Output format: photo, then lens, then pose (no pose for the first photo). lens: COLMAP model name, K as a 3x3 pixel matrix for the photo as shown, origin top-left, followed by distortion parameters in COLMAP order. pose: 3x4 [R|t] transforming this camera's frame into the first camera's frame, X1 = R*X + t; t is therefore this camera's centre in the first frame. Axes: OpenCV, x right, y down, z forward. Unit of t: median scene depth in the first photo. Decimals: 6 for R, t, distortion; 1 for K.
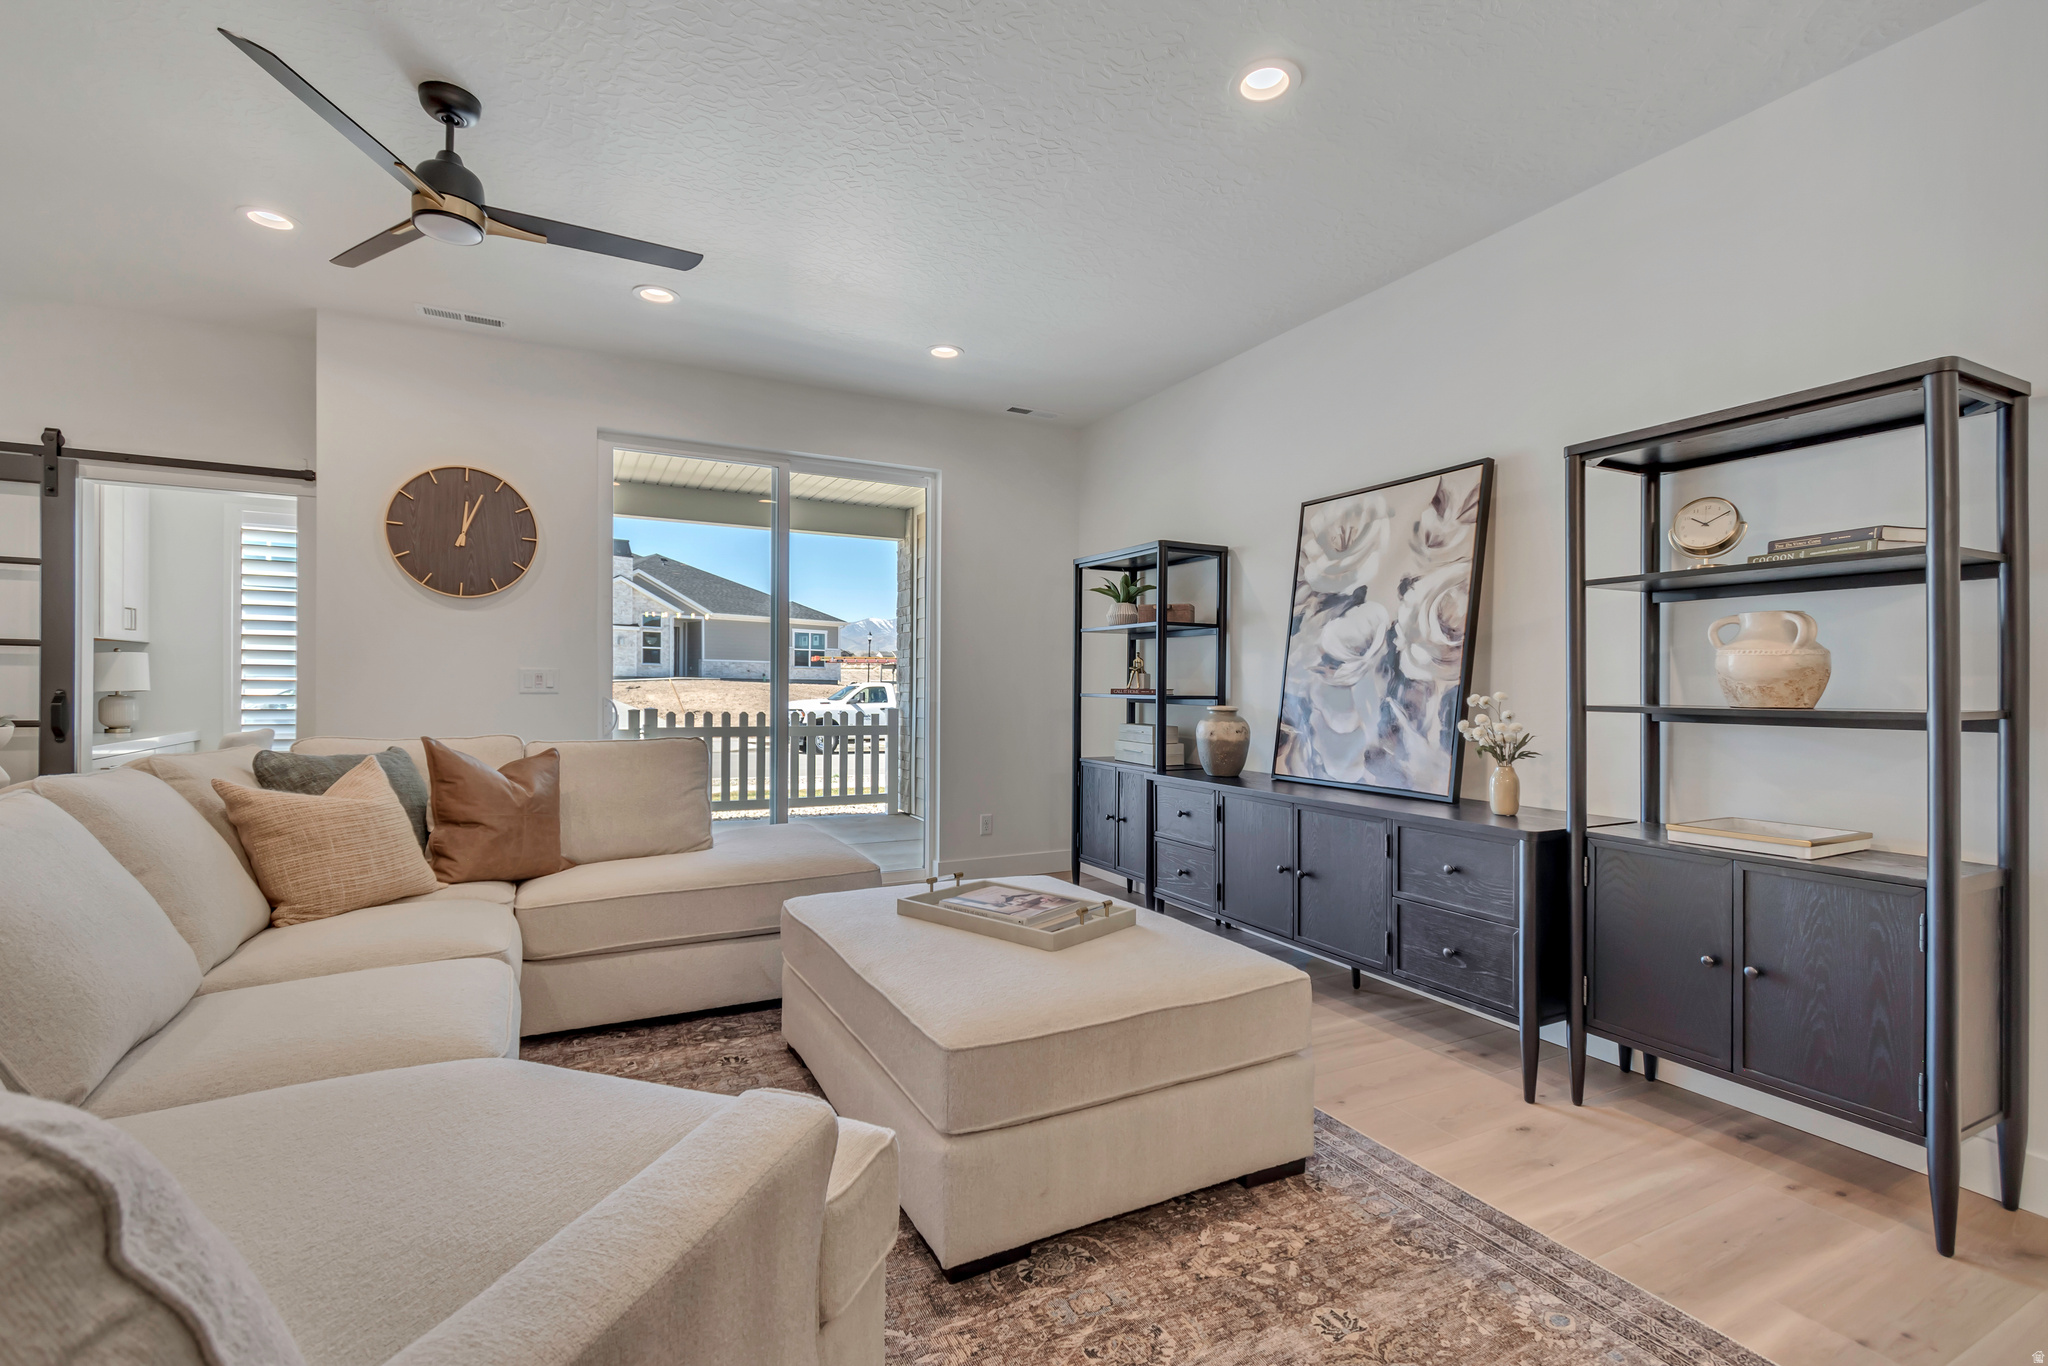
lens RADIAL K [[911.8, 0, 1020.9], [0, 911.8, 702.6], [0, 0, 1]] dist [0.004178, -0.001360]
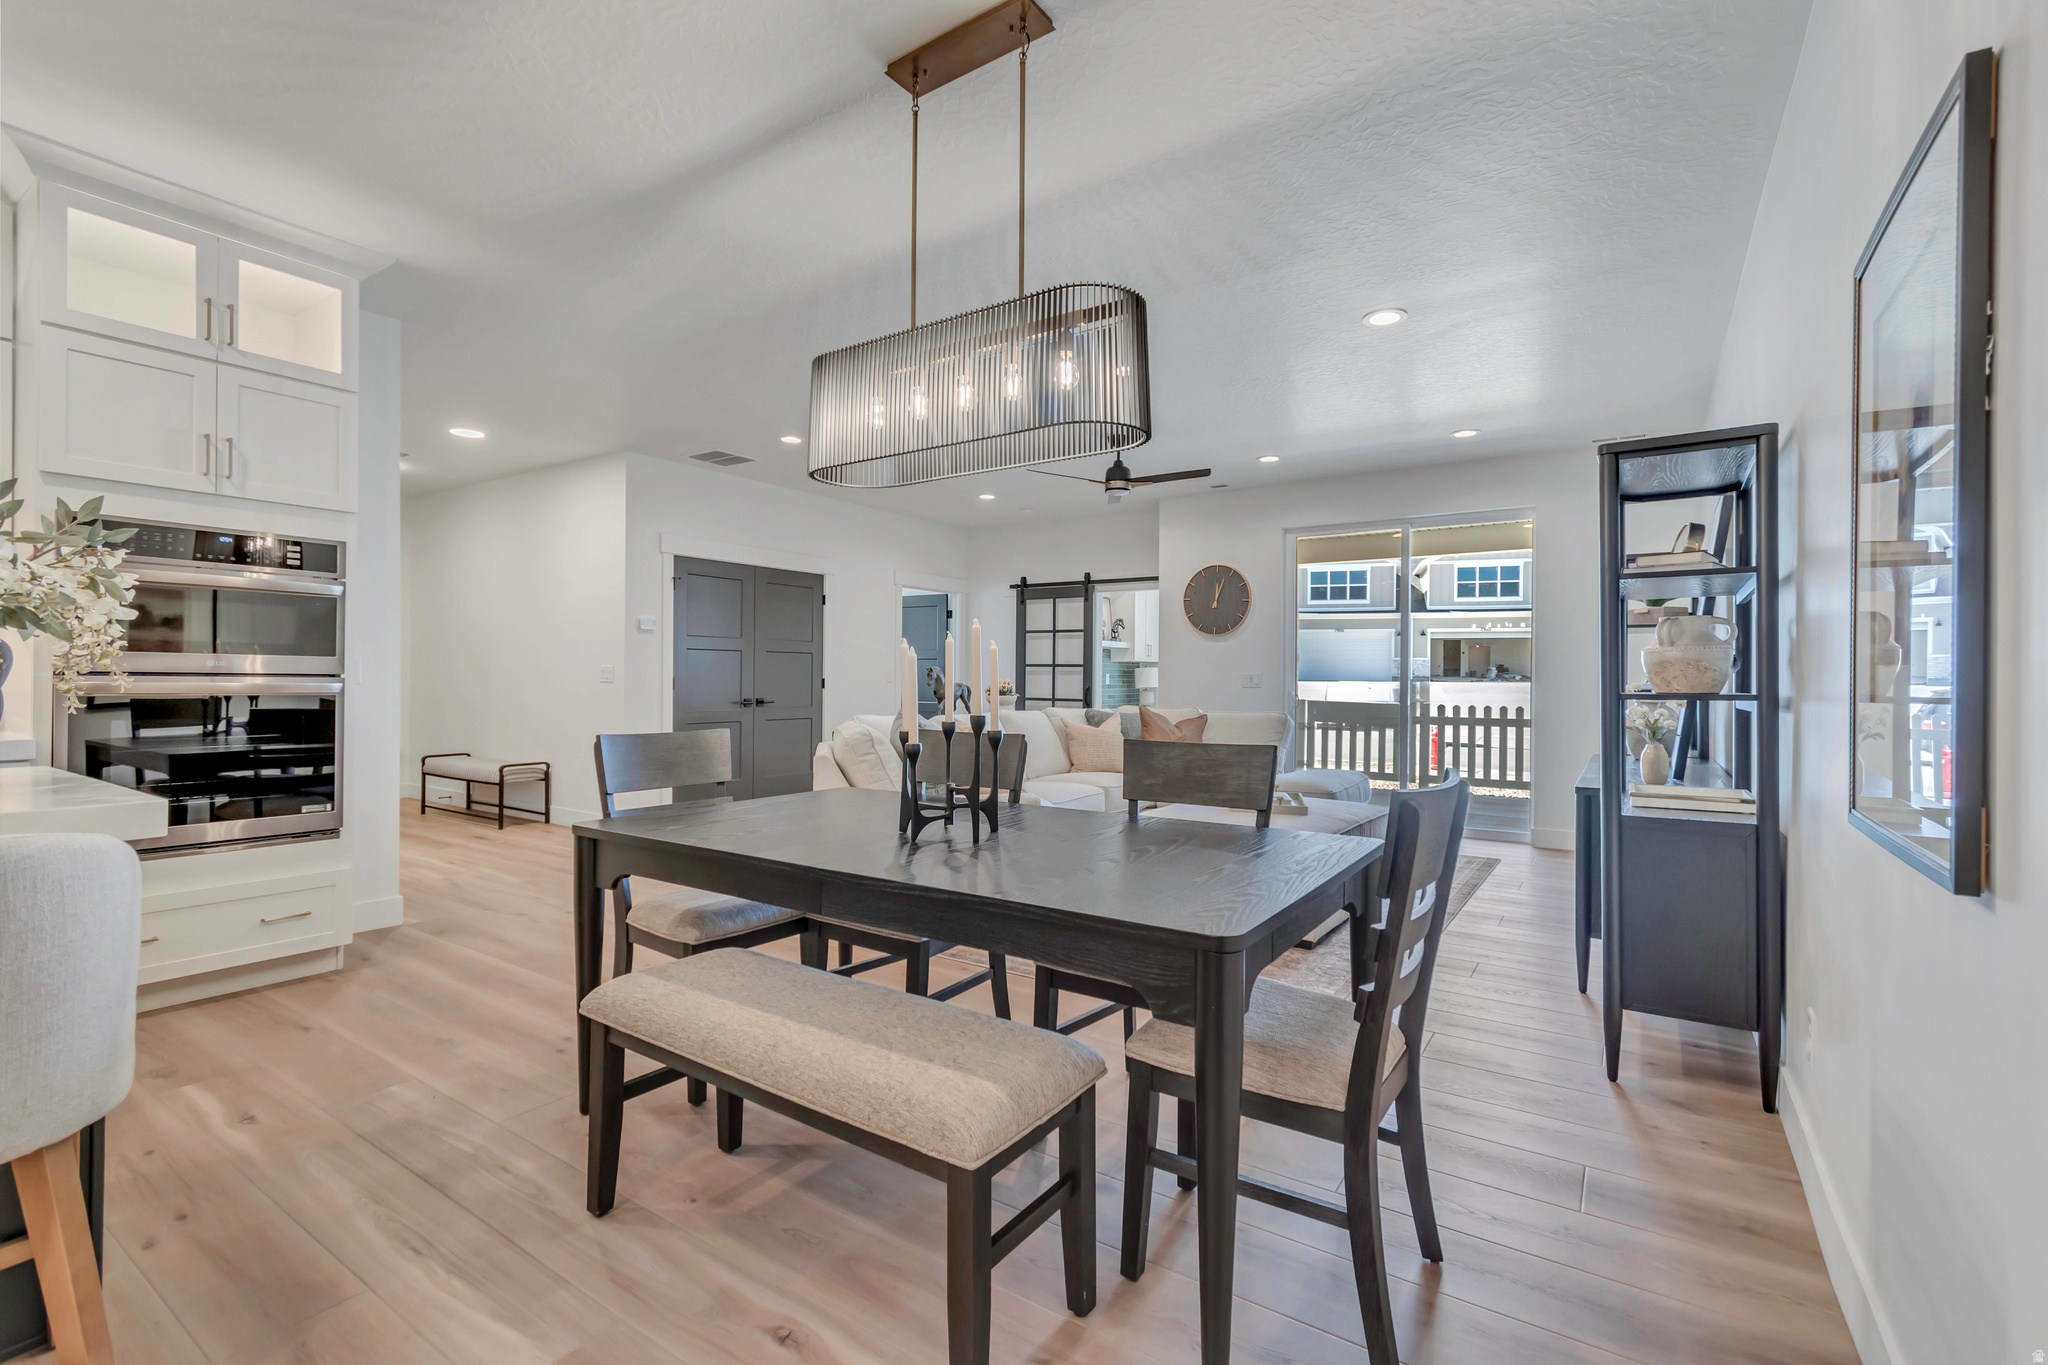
lens RADIAL K [[911.8, 0, 1018.1], [0, 911.8, 681.4], [0, 0, 1]] dist [0.004178, -0.001360]
pose [[0.470967, -0.007093, -0.882122, 1.014358], [-0.016731, 0.999716, -0.016971, 0.019125], [0.881992, 0.022752, 0.470715, -0.263486]]
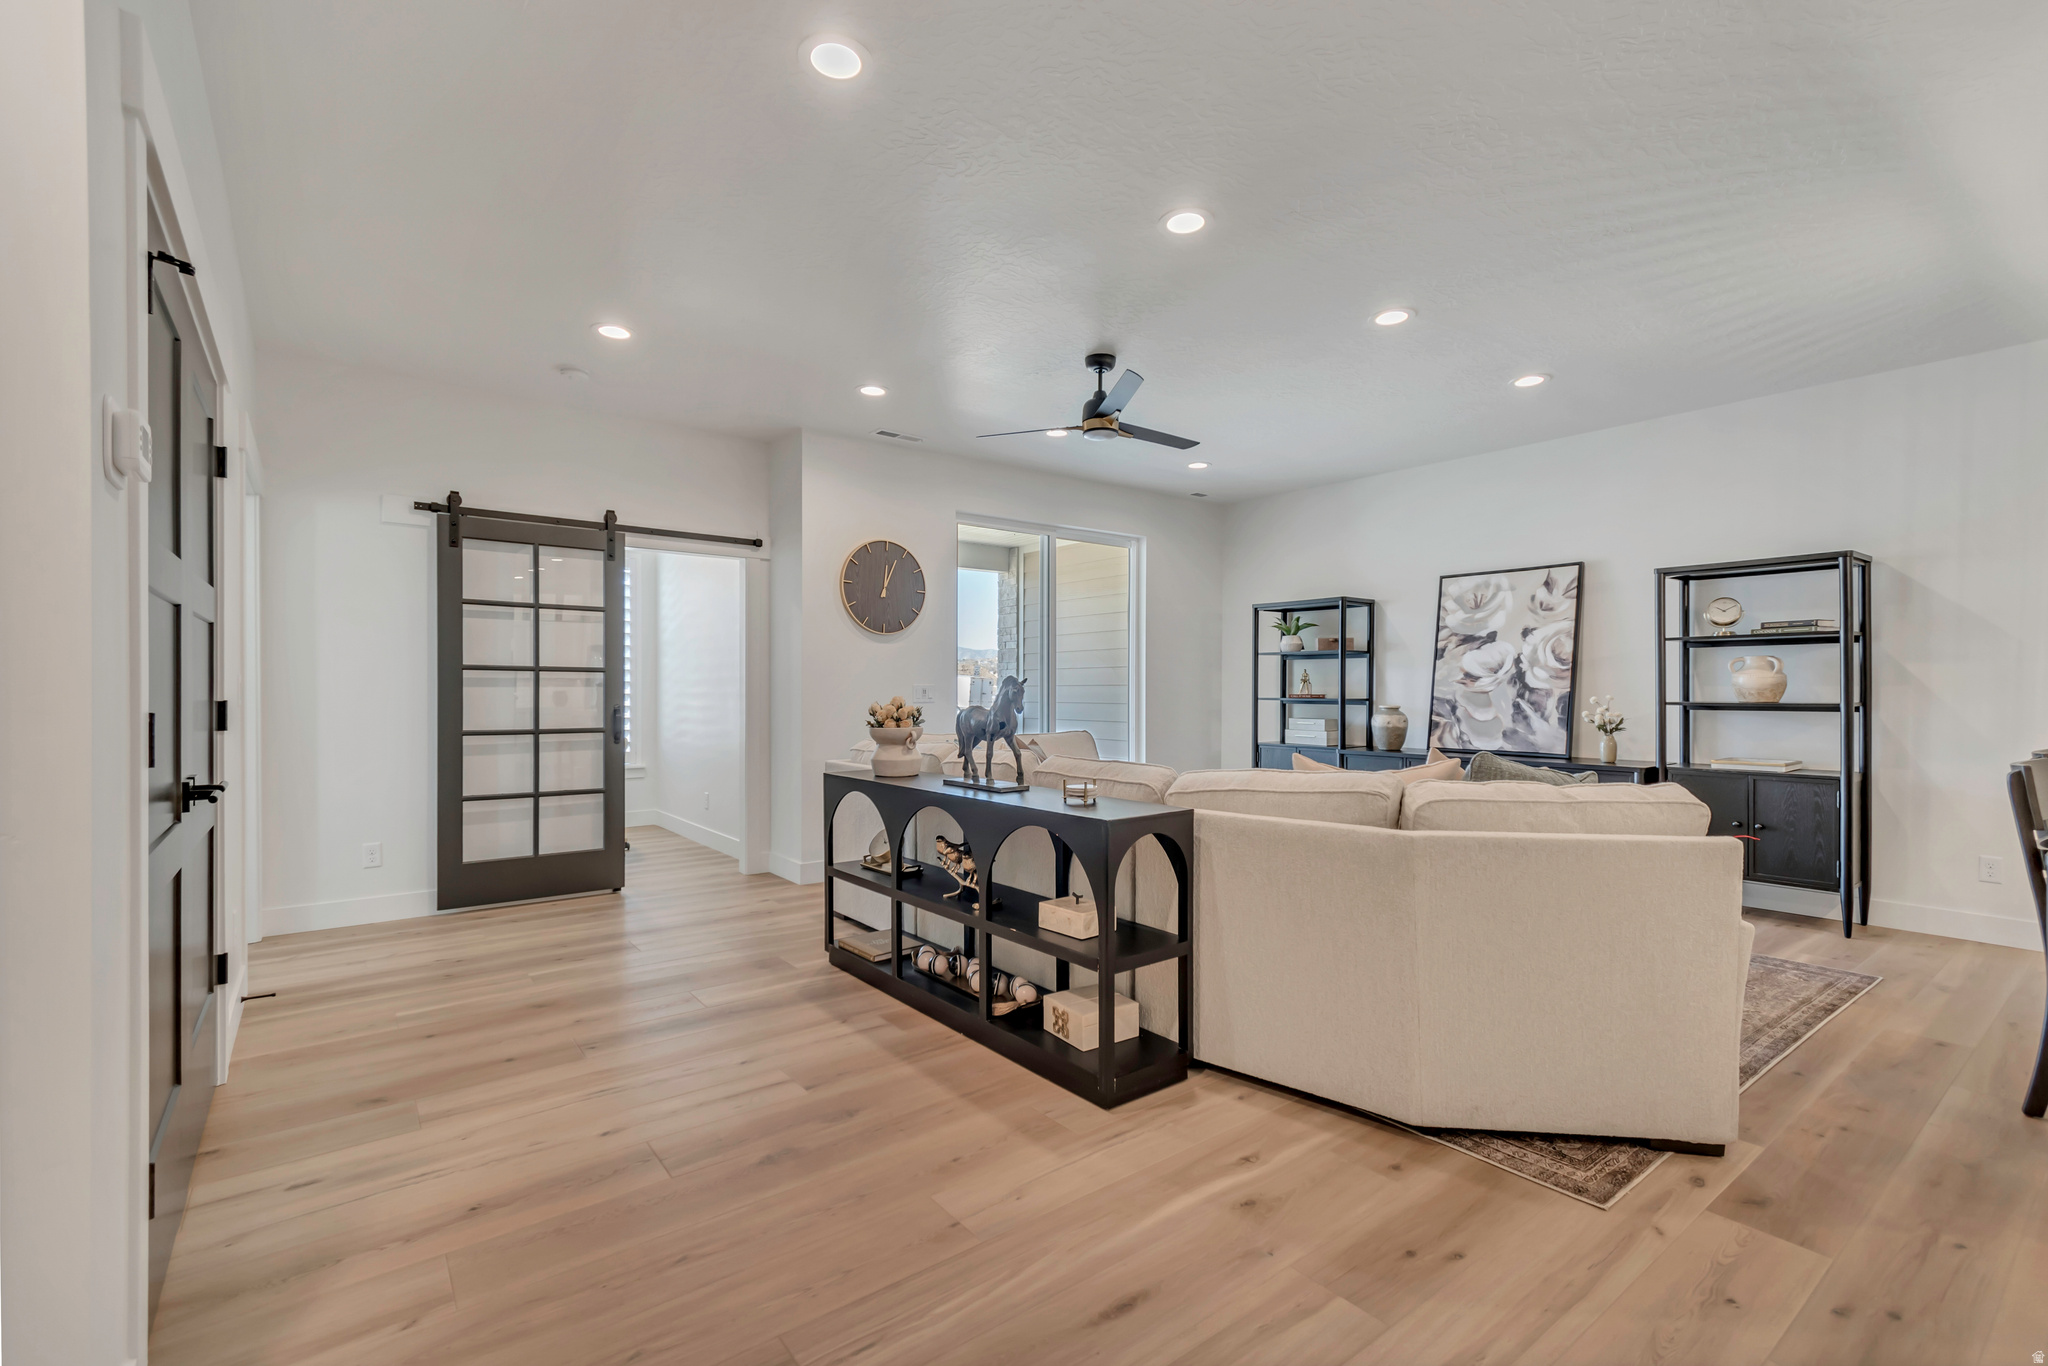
lens RADIAL K [[911.8, 0, 1020.0], [0, 911.8, 711.4], [0, 0, 1]] dist [0.004178, -0.001360]
pose [[0.983393, -0.014435, 0.180913, -0.814899], [0.012945, 0.999872, 0.009409, -0.009985], [-0.181026, -0.006911, 0.983454, -0.497496]]
